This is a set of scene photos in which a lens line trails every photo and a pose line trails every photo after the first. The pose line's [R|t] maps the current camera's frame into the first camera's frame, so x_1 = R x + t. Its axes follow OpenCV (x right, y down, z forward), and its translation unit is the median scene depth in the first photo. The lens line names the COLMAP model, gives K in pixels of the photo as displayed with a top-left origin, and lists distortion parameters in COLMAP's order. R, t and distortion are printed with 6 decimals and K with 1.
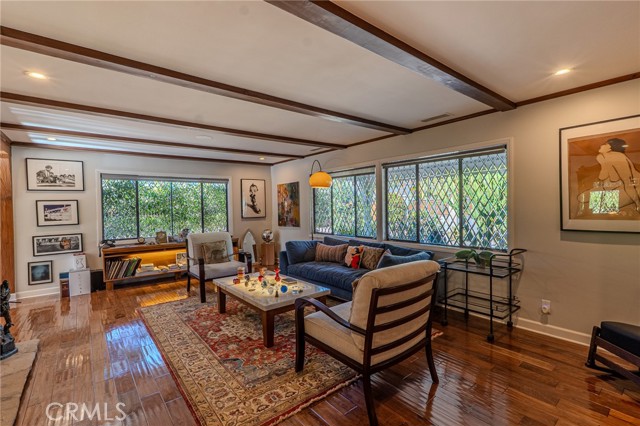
lens RADIAL K [[295.9, 0, 316.9], [0, 295.9, 212.3], [0, 0, 1]] dist [-0.006887, 0.000123]
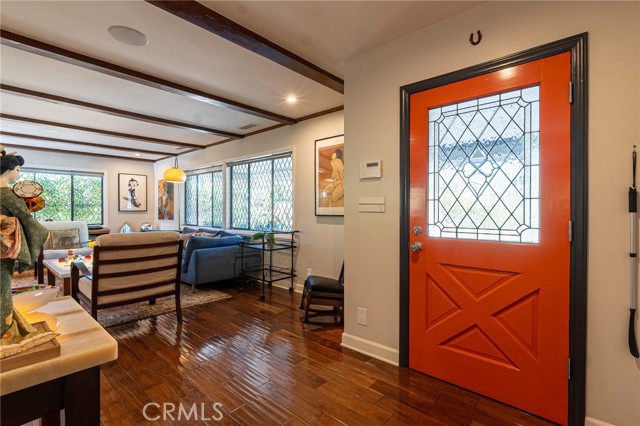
lens RADIAL K [[295.9, 0, 319.3], [0, 295.9, 211.7], [0, 0, 1]] dist [-0.006887, 0.000123]
pose [[0.983936, 0.018092, 0.177605, 0.373424], [-0.015554, 0.999756, -0.015670, 0.040157], [-0.177845, 0.012656, 0.983977, -0.208980]]
